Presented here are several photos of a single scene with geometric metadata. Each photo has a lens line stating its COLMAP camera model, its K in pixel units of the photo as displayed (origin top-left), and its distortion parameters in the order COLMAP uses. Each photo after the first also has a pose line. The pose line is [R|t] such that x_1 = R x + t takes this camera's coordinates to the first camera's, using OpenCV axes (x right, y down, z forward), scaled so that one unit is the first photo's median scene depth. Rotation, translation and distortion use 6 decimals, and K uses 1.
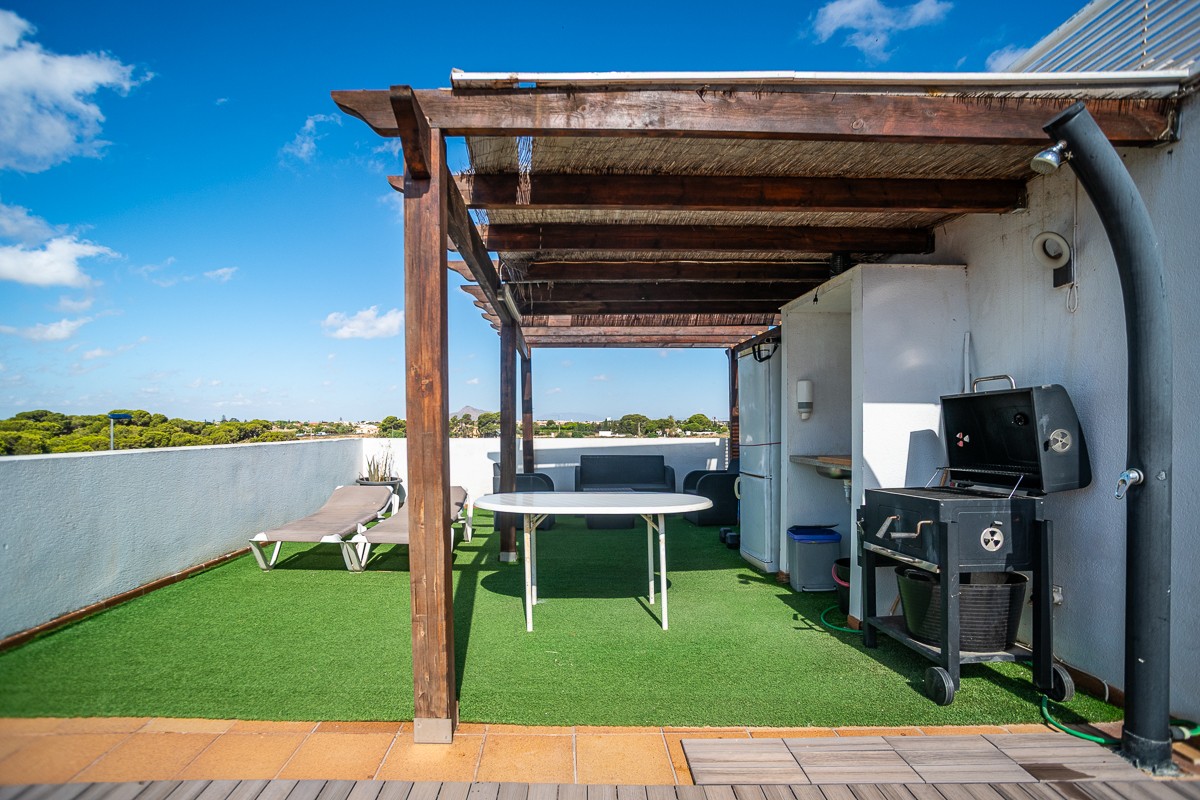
lens RADIAL K [[601.6, 0, 549.0], [0, 601.6, 425.1], [0, 0, 1]] dist [-0.054519, -0.000008]
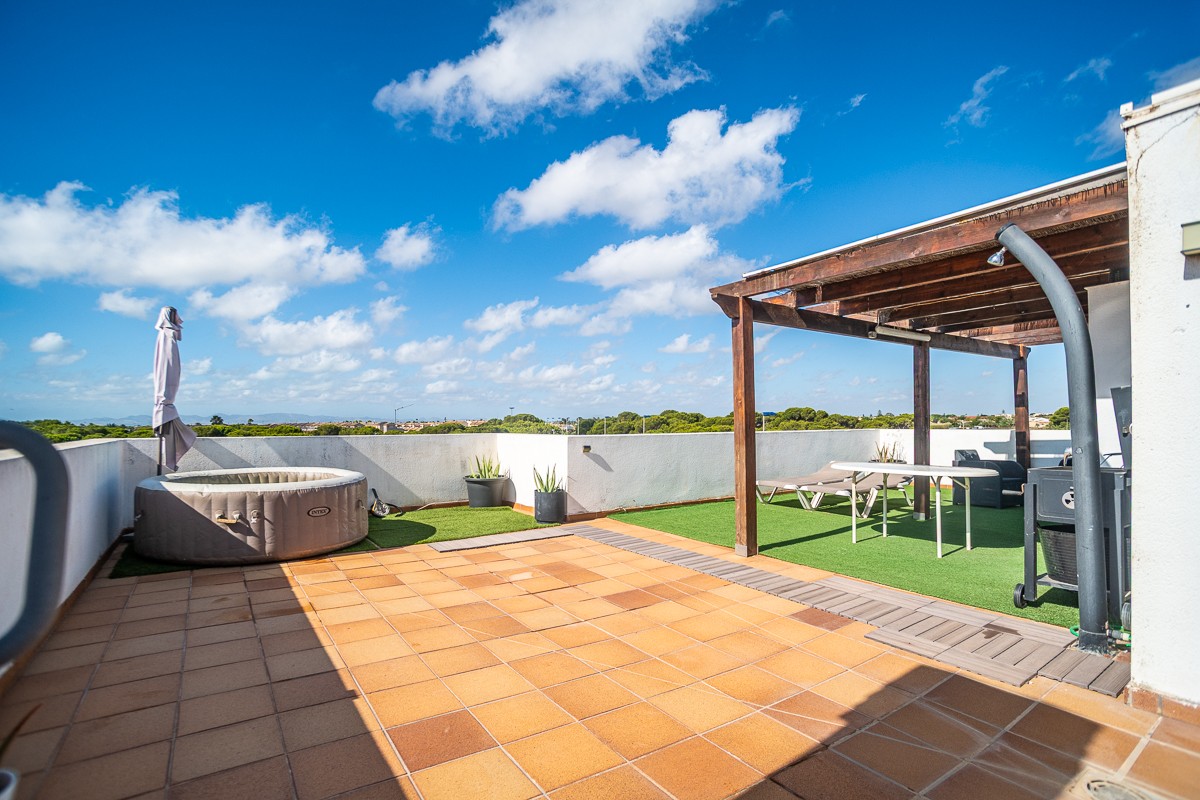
lens RADIAL K [[594.2, 0, 600.0], [0, 594.2, 400.0], [0, 0, 1]] dist [-0.057383, 0.000709]
pose [[0.562769, -0.035222, -0.825863, 0.568649], [0.008417, 0.999284, -0.036883, -0.000760], [0.826571, 0.013805, 0.562663, -0.316603]]
